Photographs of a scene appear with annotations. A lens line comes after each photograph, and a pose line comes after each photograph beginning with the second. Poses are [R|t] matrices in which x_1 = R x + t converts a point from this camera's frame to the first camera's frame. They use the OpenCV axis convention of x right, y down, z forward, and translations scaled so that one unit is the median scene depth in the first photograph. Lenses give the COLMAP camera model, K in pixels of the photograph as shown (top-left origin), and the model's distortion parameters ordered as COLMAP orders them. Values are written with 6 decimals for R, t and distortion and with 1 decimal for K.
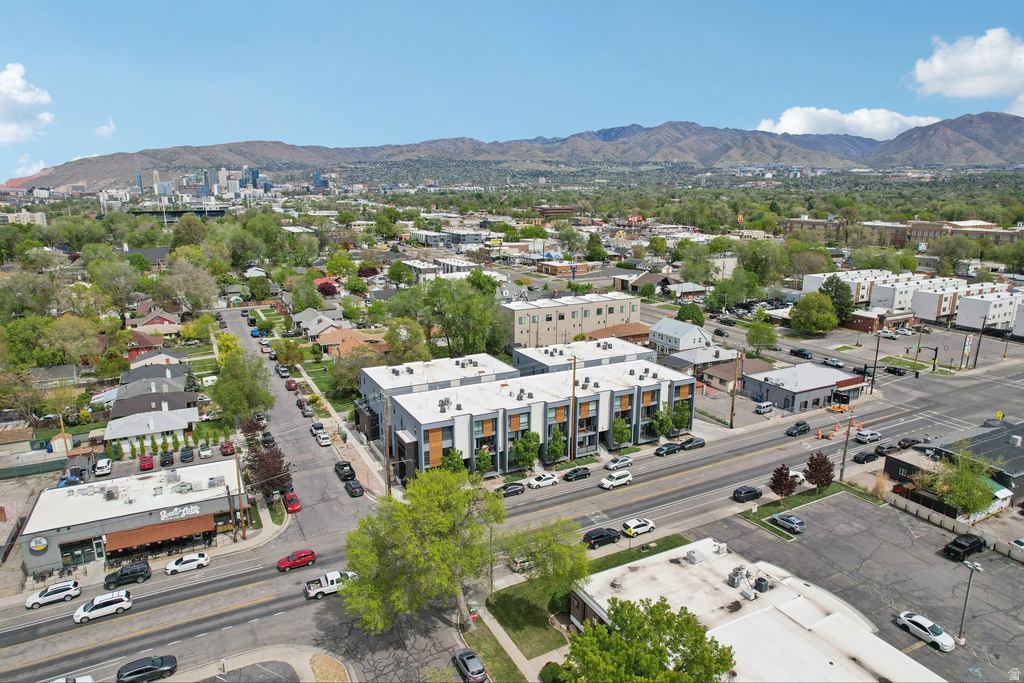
lens RADIAL K [[671.4, 0, 521.5], [0, 671.4, 342.8], [0, 0, 1]] dist [-0.065959, 0.059179]
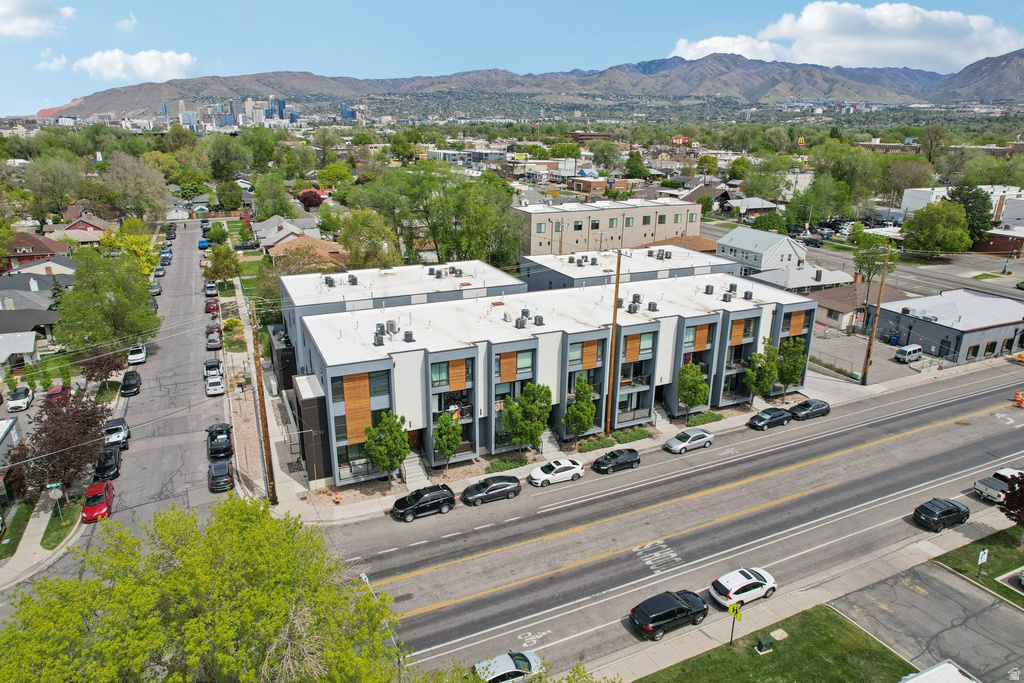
lens RADIAL K [[671.4, 0, 516.6], [0, 671.4, 345.6], [0, 0, 1]] dist [-0.065959, 0.059179]
pose [[0.998373, 0.024564, -0.051465, 0.014347], [-0.019785, 0.995619, 0.091391, 0.028121], [0.053484, -0.090224, 0.994484, 0.250859]]
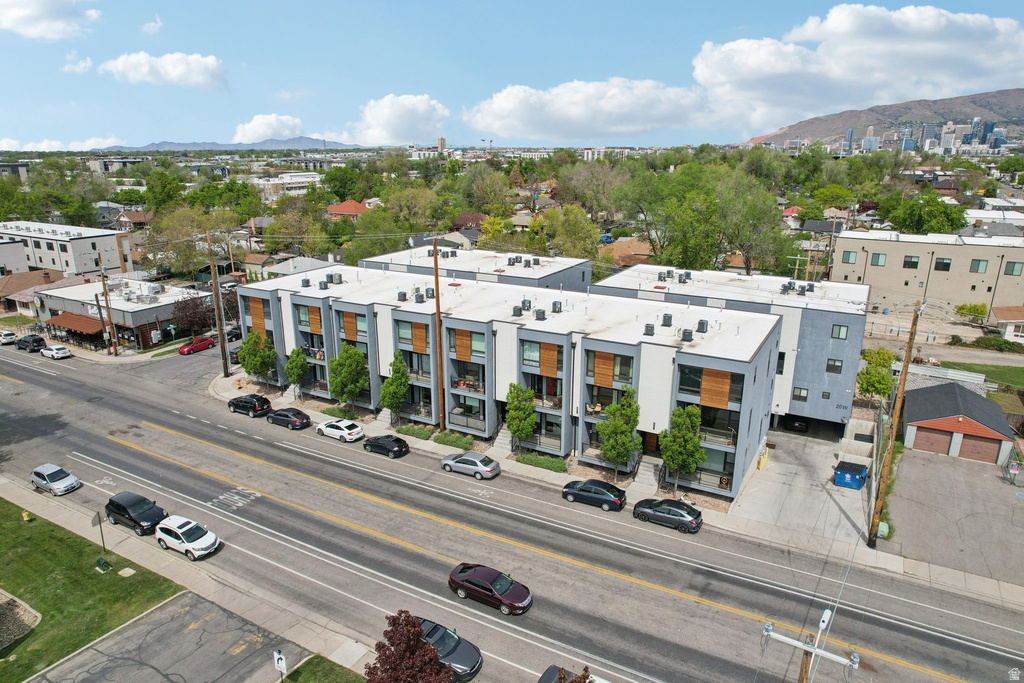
lens RADIAL K [[671.4, 0, 503.1], [0, 671.4, 335.7], [0, 0, 1]] dist [-0.065959, 0.059179]
pose [[0.526502, 0.230933, -0.818209, 0.319096], [-0.194571, 0.969589, 0.148456, 0.005302], [0.827610, 0.081037, 0.555423, 0.435030]]
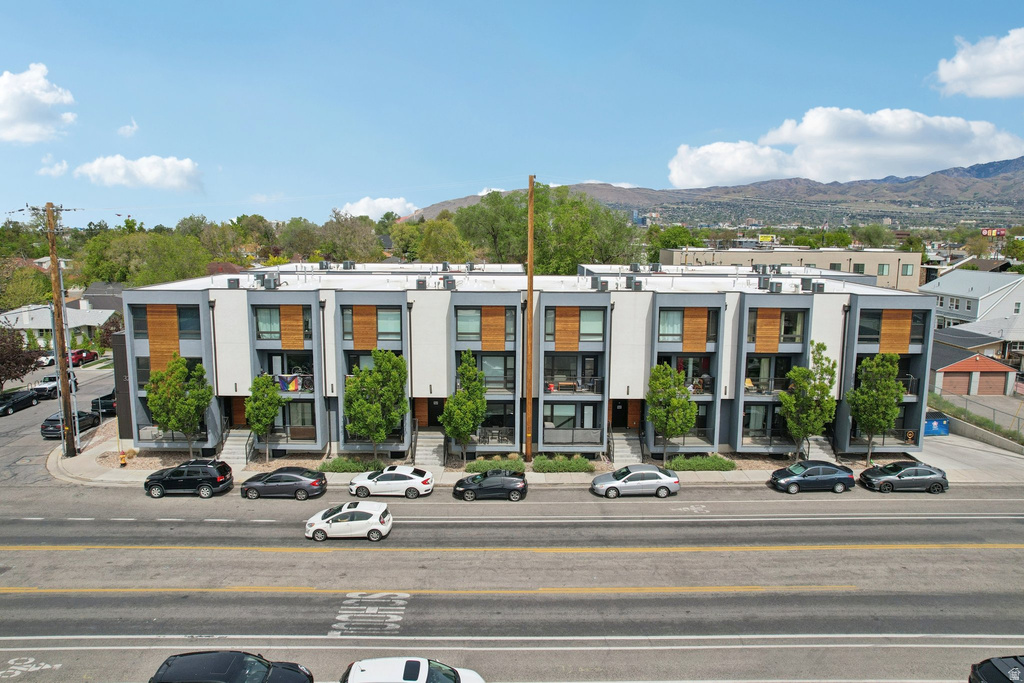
lens RADIAL K [[671.4, 0, 510.3], [0, 671.4, 332.1], [0, 0, 1]] dist [-0.065959, 0.059179]
pose [[0.881608, 0.075007, -0.465983, 0.145564], [-0.113610, 0.991987, -0.055267, 0.075092], [0.458104, 0.101664, 0.883066, 0.381639]]
